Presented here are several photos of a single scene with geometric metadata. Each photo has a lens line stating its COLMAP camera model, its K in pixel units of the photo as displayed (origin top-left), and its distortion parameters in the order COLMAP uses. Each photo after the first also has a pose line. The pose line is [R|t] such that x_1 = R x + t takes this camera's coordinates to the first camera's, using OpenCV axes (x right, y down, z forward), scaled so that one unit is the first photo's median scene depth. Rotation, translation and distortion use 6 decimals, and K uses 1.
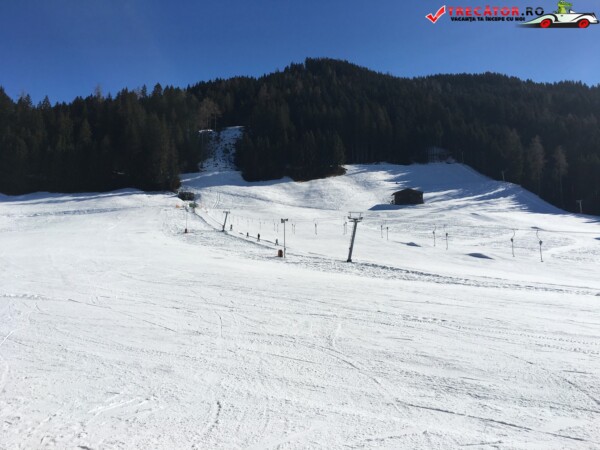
lens RADIAL K [[511.2, 0, 300.0], [0, 511.2, 225.0], [0, 0, 1]] dist [0.081312, -0.108997]
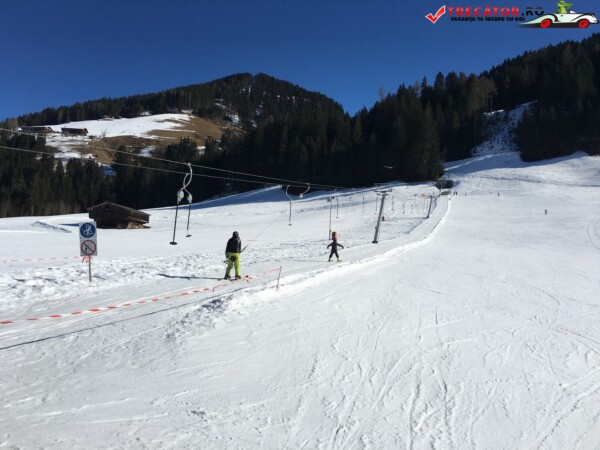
lens RADIAL K [[511.2, 0, 300.0], [0, 511.2, 225.0], [0, 0, 1]] dist [0.081312, -0.108997]
pose [[0.799235, -0.030577, -0.600241, 0.115656], [0.036802, 0.999321, -0.001904, 0.009639], [0.599891, -0.020568, 0.799817, 0.064198]]
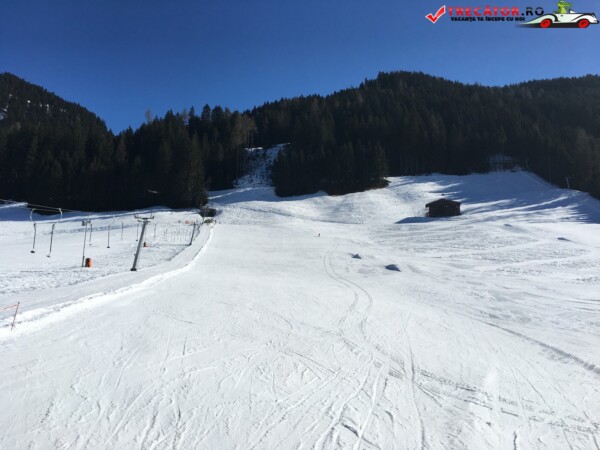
lens RADIAL K [[511.2, 0, 300.0], [0, 511.2, 225.0], [0, 0, 1]] dist [0.081312, -0.108997]
pose [[0.981636, -0.016380, -0.190057, 0.119162], [0.008788, 0.999132, -0.040722, 0.008081], [0.190559, 0.038304, 0.980928, 0.060324]]
